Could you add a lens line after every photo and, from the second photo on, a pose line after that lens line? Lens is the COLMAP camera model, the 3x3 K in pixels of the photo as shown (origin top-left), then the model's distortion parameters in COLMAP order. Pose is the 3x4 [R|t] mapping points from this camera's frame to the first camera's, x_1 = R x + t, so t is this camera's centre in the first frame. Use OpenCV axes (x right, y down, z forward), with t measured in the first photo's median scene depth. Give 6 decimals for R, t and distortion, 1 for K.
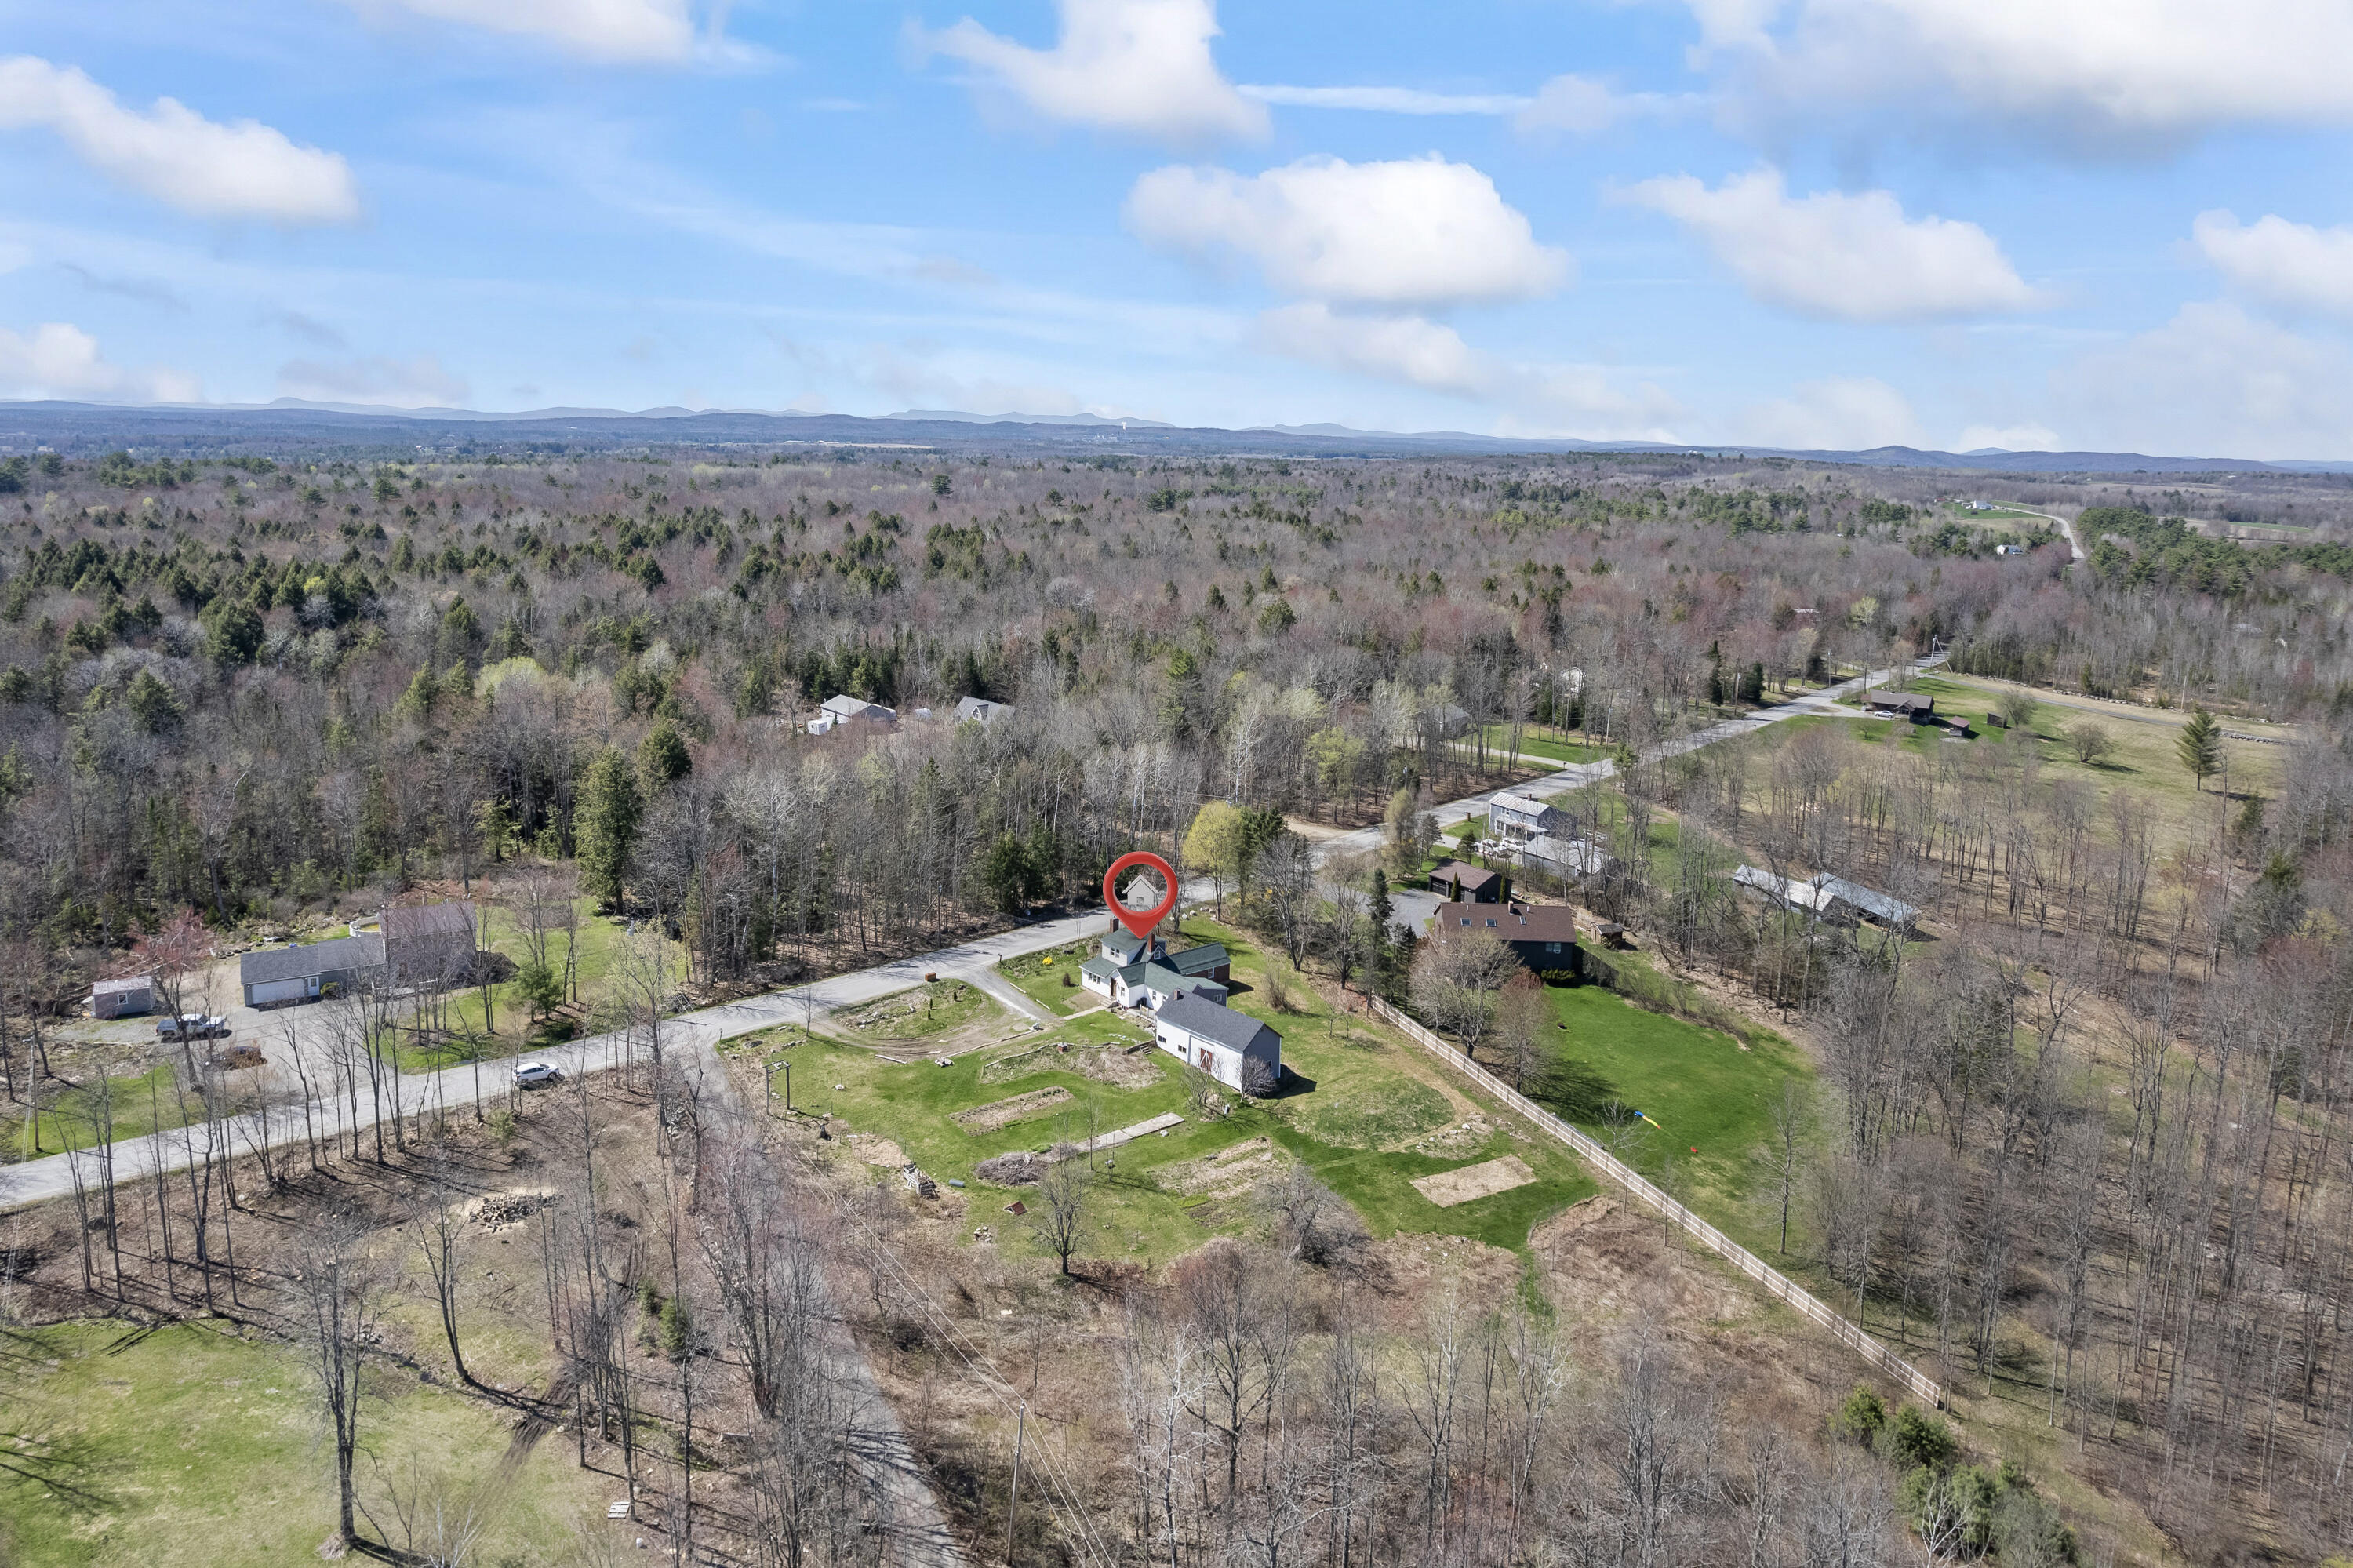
lens RADIAL K [[1503.8, 0, 1180.2], [0, 1503.8, 783.2], [0, 0, 1]] dist [-0.067518, 0.066368]
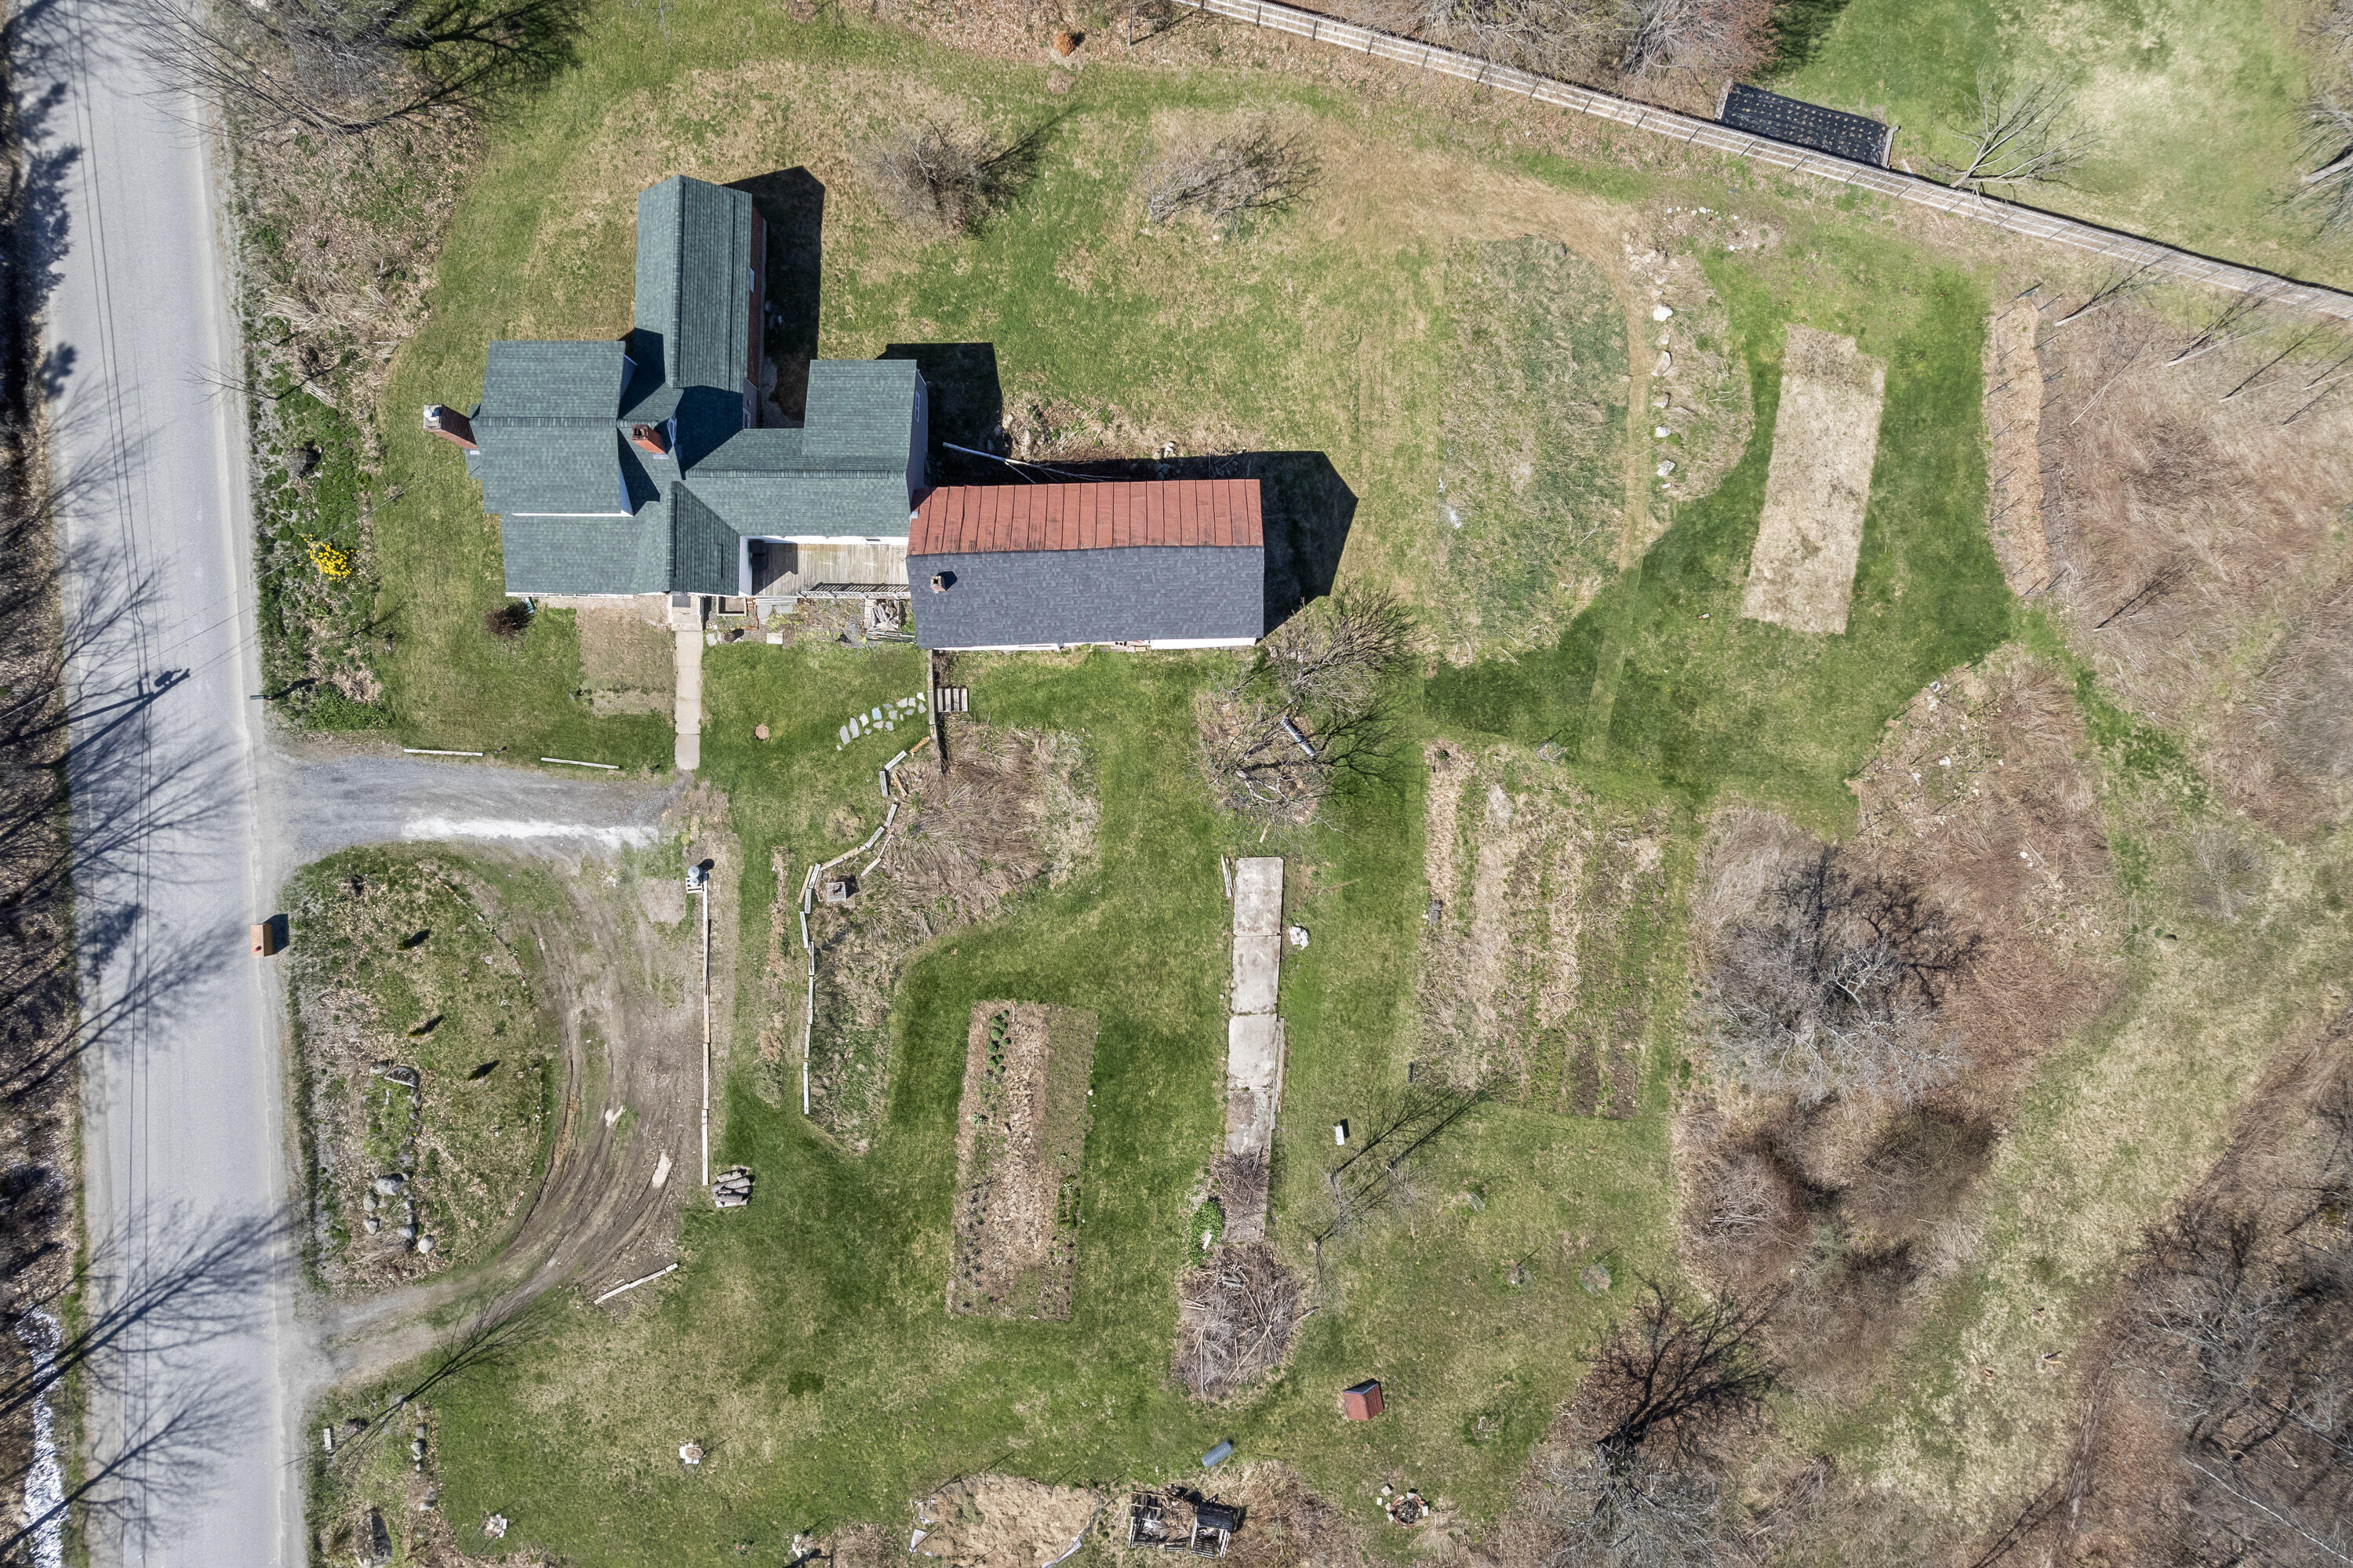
lens RADIAL K [[1503.8, 0, 1180.2], [0, 1503.8, 783.2], [0, 0, 1]] dist [-0.067518, 0.066368]
pose [[0.655146, -0.755078, -0.025332, 0.009603], [0.188737, 0.131107, 0.973237, -0.203649], [-0.731548, -0.642393, 0.228405, 0.950026]]
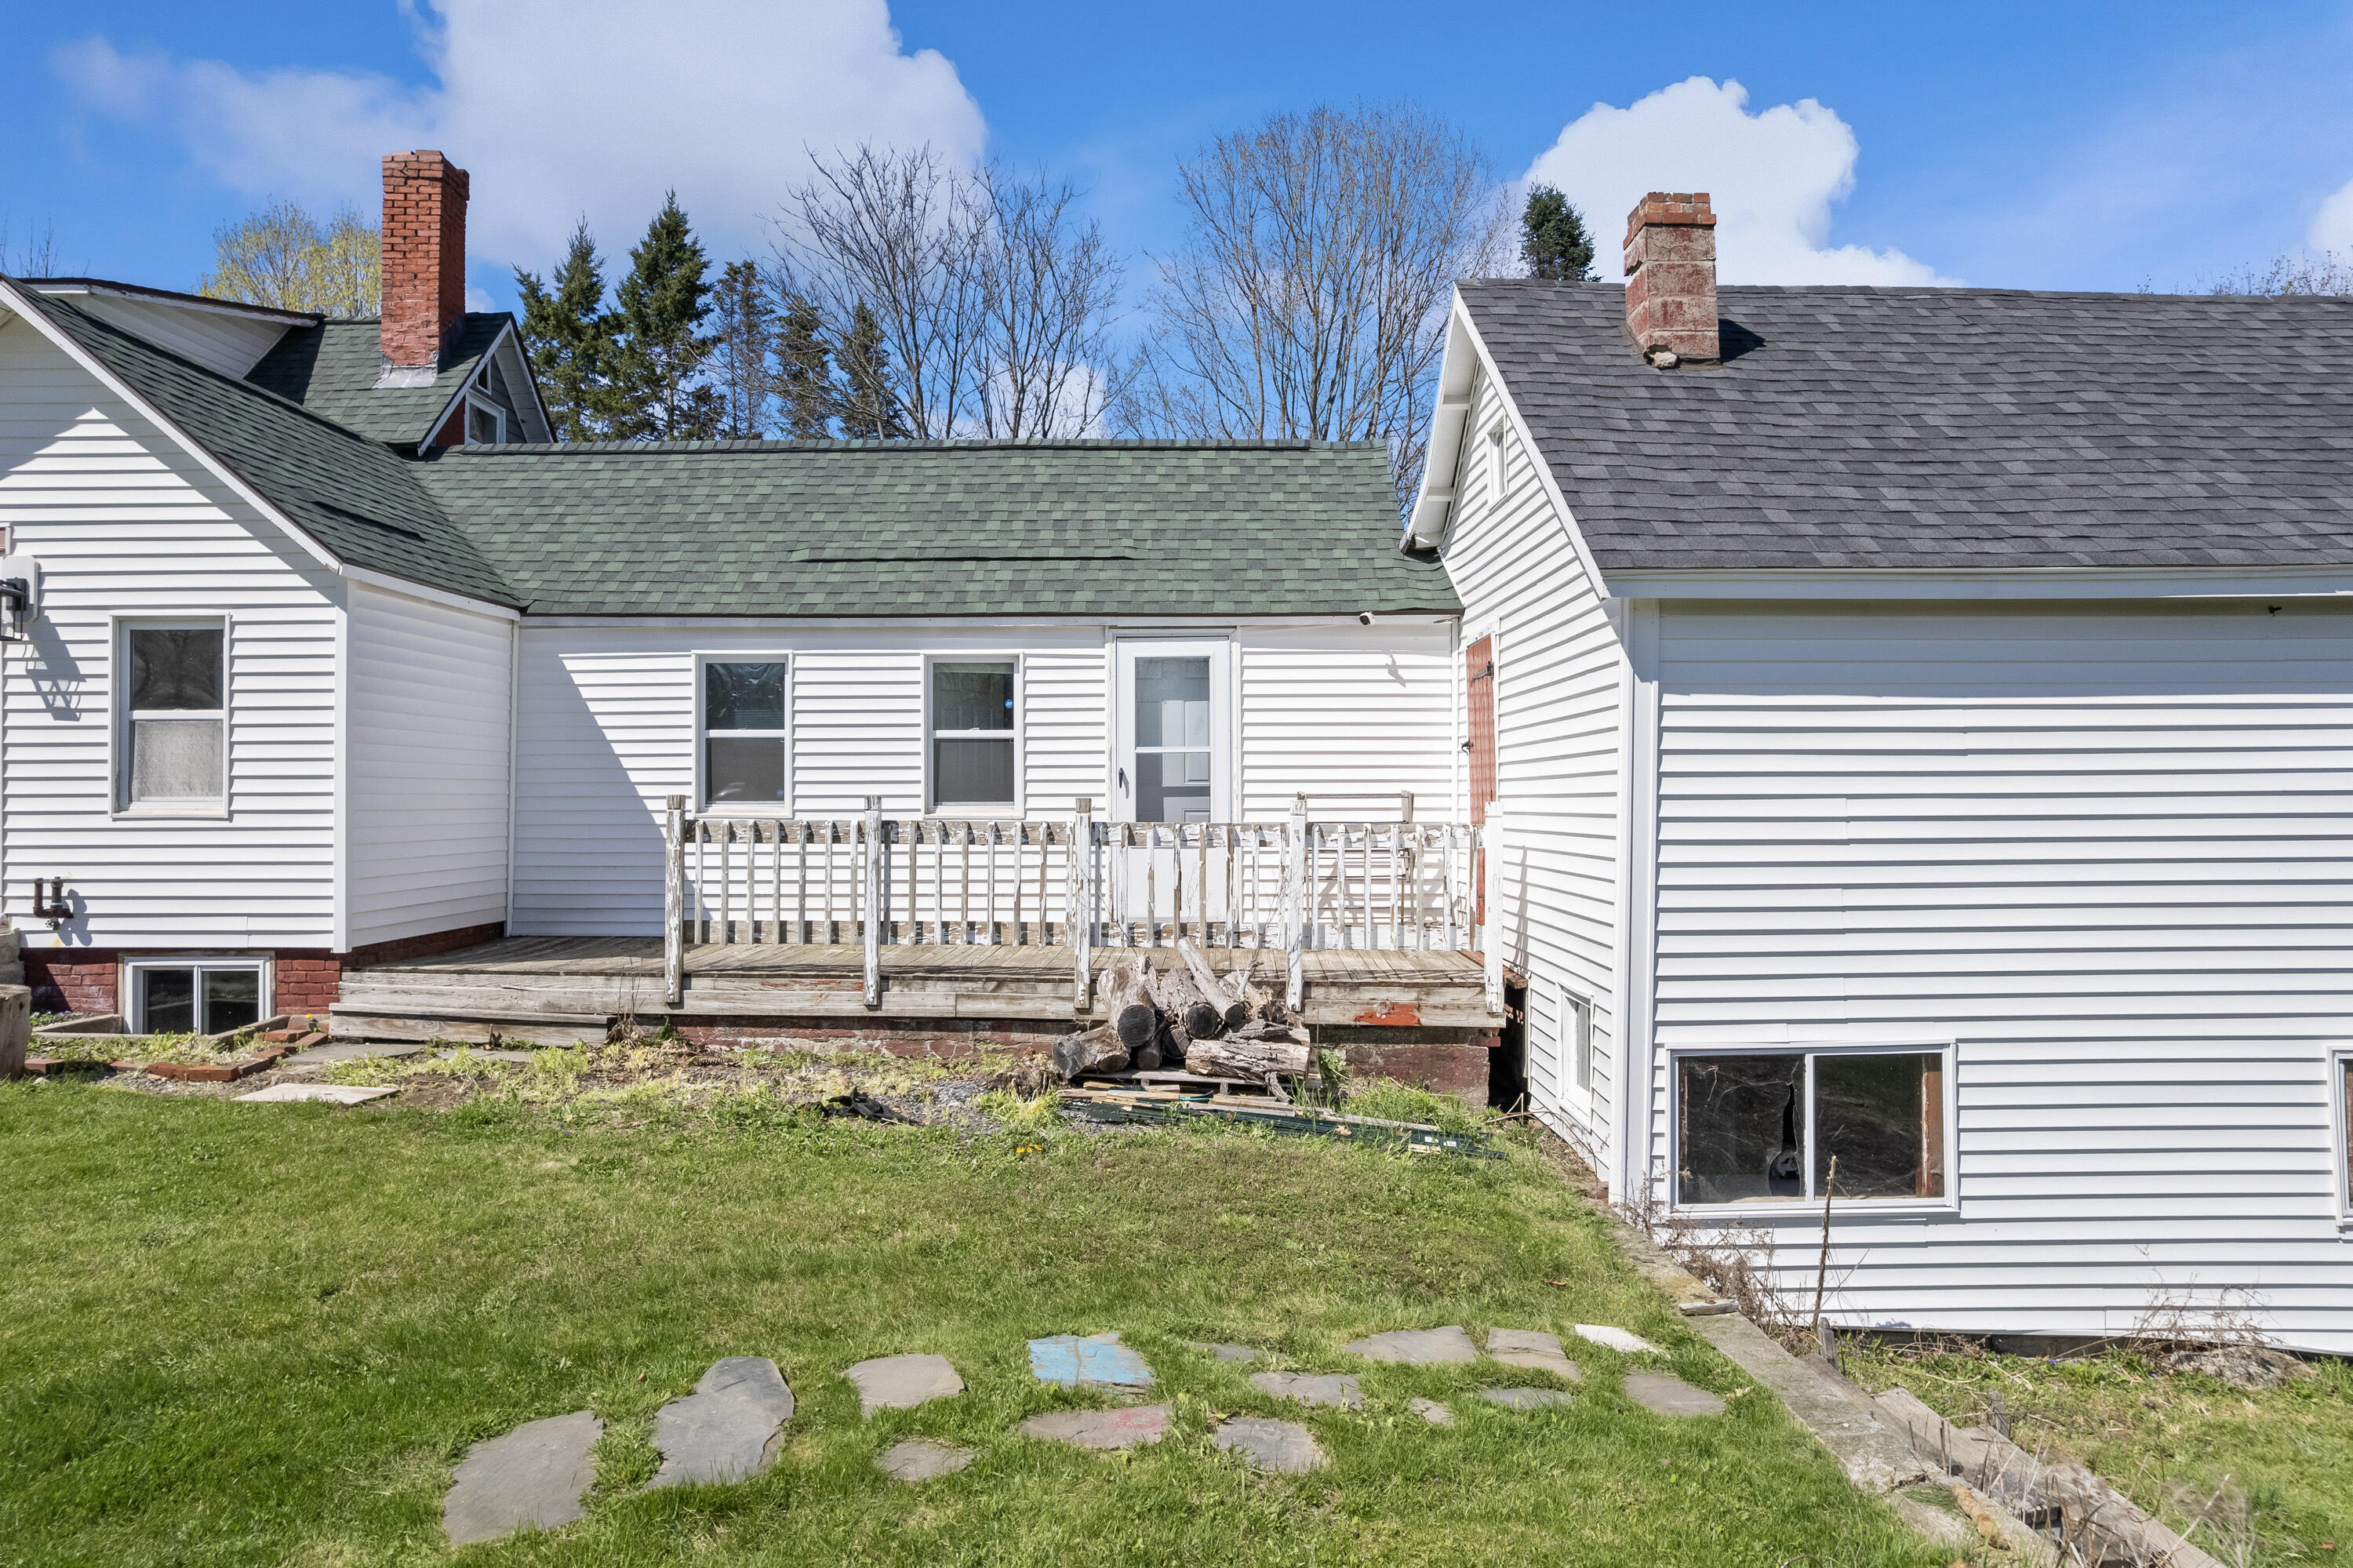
lens RADIAL K [[1503.8, 0, 1180.2], [0, 1503.8, 783.2], [0, 0, 1]] dist [-0.067518, 0.066368]
pose [[0.663926, -0.023301, 0.747435, -0.063875], [0.192870, 0.971034, -0.141050, 0.182863], [-0.722498, 0.237805, 0.649189, 1.097901]]
